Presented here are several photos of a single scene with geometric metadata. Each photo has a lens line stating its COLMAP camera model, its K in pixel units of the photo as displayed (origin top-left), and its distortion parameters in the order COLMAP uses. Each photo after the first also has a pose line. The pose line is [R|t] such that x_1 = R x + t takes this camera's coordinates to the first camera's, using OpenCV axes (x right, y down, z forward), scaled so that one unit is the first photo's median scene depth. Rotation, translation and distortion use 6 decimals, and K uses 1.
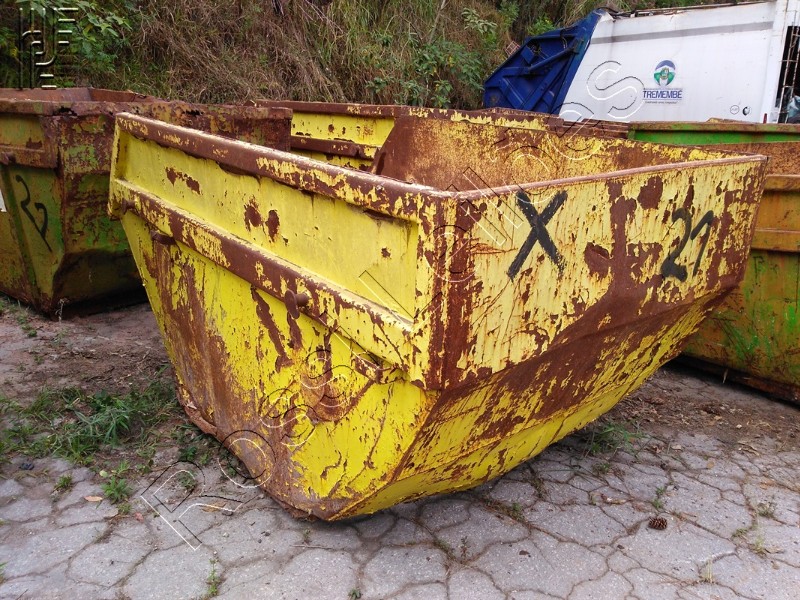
lens RADIAL K [[634.1, 0, 402.2], [0, 634.1, 297.5], [0, 0, 1]] dist [0.070923, -0.095767]
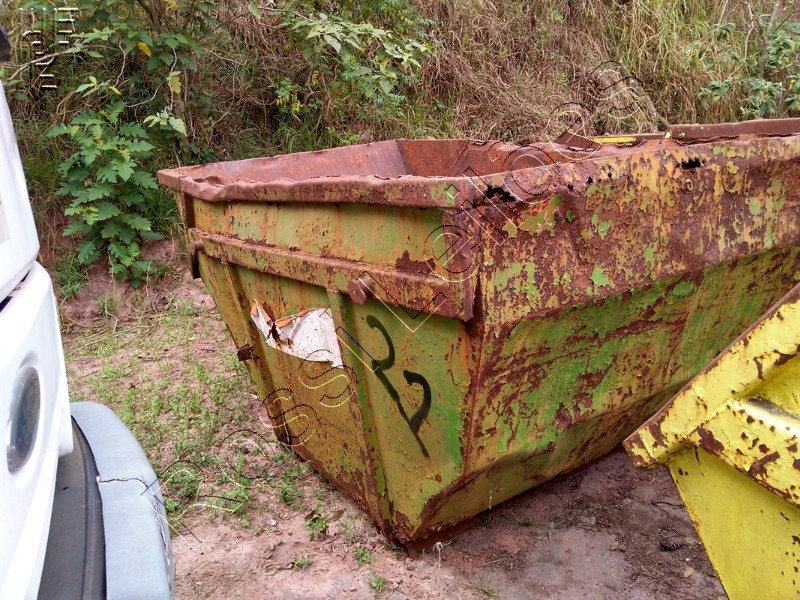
lens RADIAL K [[634.1, 0, 399.6], [0, 634.1, 303.3], [0, 0, 1]] dist [0.070923, -0.095767]
pose [[0.944232, -0.026491, -0.328212, -0.410869], [0.015523, 0.999232, -0.035991, -0.184902], [0.328914, 0.028889, 0.943918, 0.520777]]
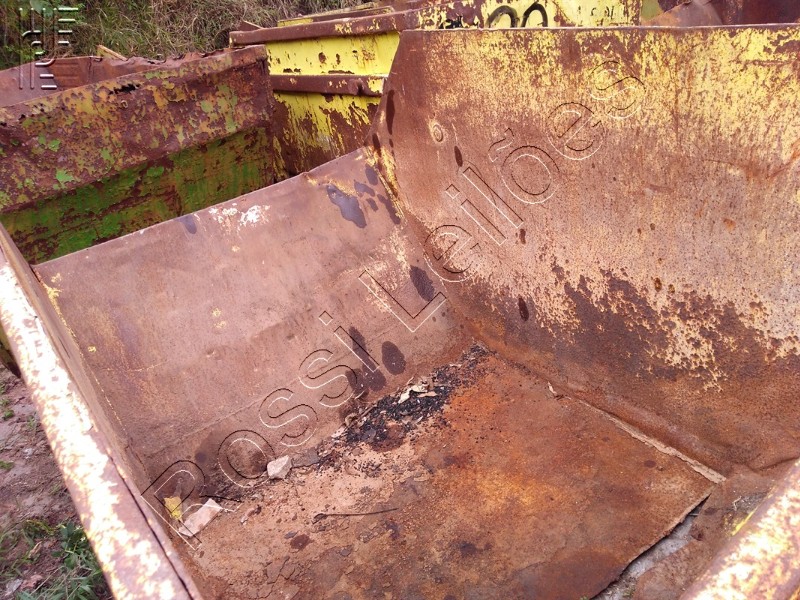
lens RADIAL K [[634.1, 0, 401.9], [0, 634.1, 290.3], [0, 0, 1]] dist [0.070923, -0.095767]
pose [[0.975866, -0.169088, -0.138186, 0.044169], [0.190072, 0.969251, 0.156286, -0.132425], [0.107511, -0.178779, 0.977998, 0.309302]]
